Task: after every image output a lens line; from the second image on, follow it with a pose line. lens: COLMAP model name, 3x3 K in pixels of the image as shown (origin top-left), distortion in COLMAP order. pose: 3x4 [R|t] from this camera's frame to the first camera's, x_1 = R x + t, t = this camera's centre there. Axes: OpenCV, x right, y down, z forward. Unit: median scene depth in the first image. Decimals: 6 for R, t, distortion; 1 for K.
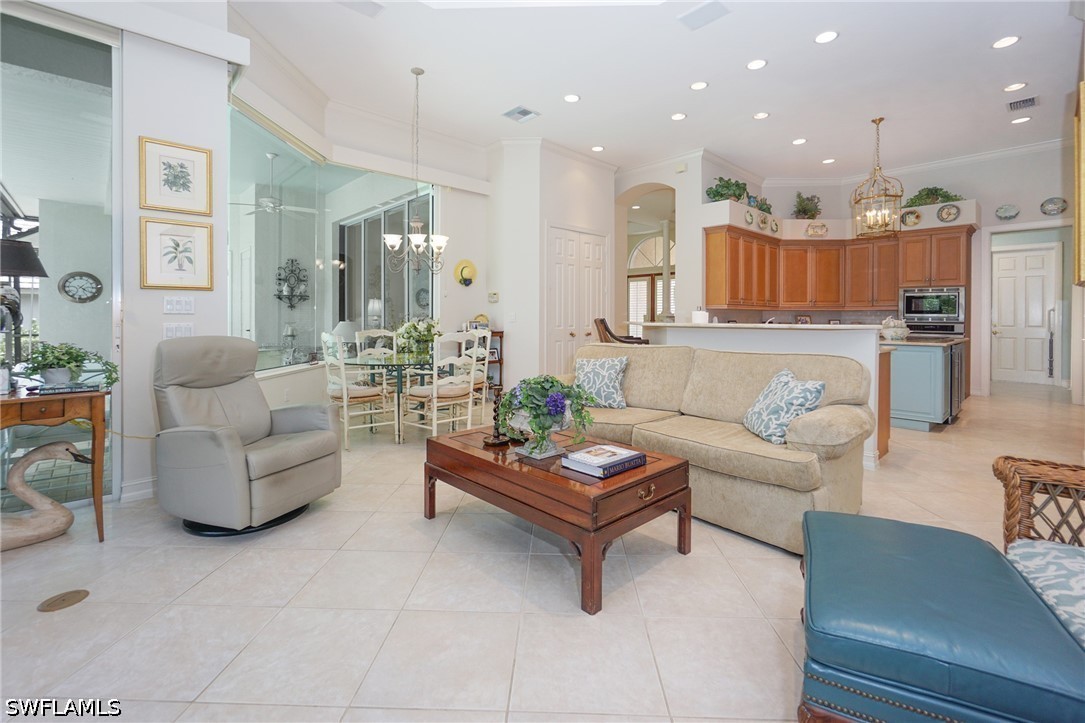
lens RADIAL K [[480.5, 0, 541.0], [0, 480.5, 318.0], [0, 0, 1]] dist [-0.000863, -0.000005]
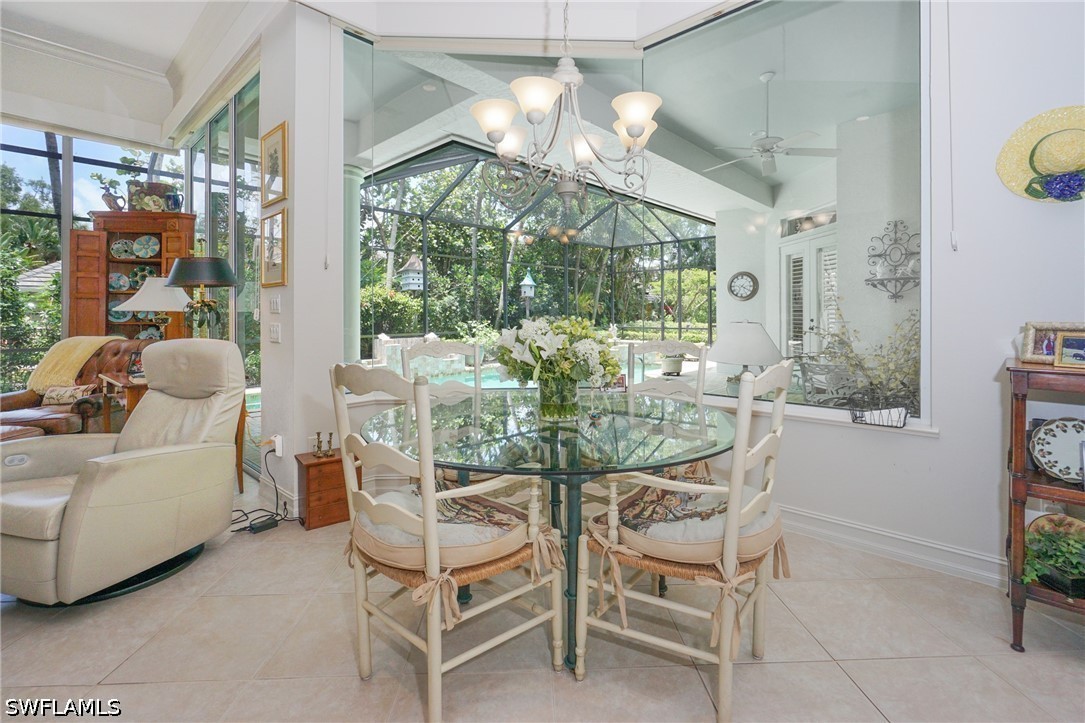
lens RADIAL K [[484.0, 0, 548.1], [0, 484.0, 324.8], [0, 0, 1]] dist [0.000322, 0.000121]
pose [[0.085739, 0.018032, -0.996154, 0.076104], [0.003352, 0.999825, 0.018387, -0.000312], [0.996312, -0.004916, 0.085664, 0.505429]]
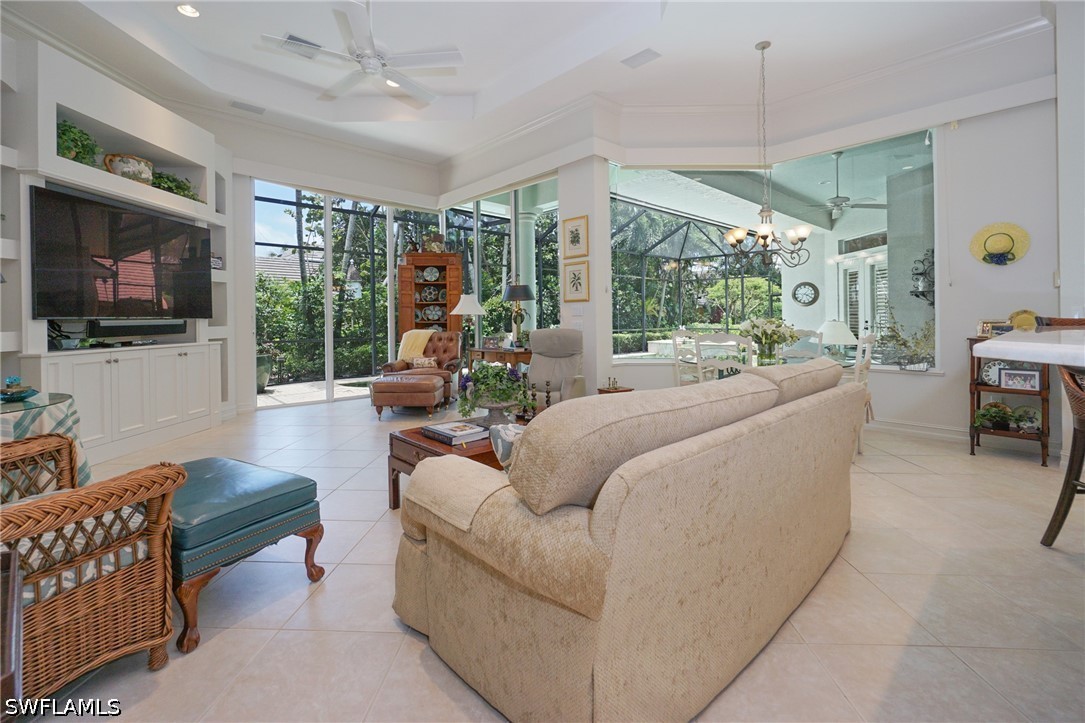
lens RADIAL K [[480.5, 0, 541.0], [0, 480.5, 318.0], [0, 0, 1]] dist [-0.000863, -0.000005]
pose [[0.002125, -0.002656, -0.999994, 0.346741], [0.002894, 0.999992, -0.002650, 0.001453], [0.999994, -0.002888, 0.002133, 0.304115]]
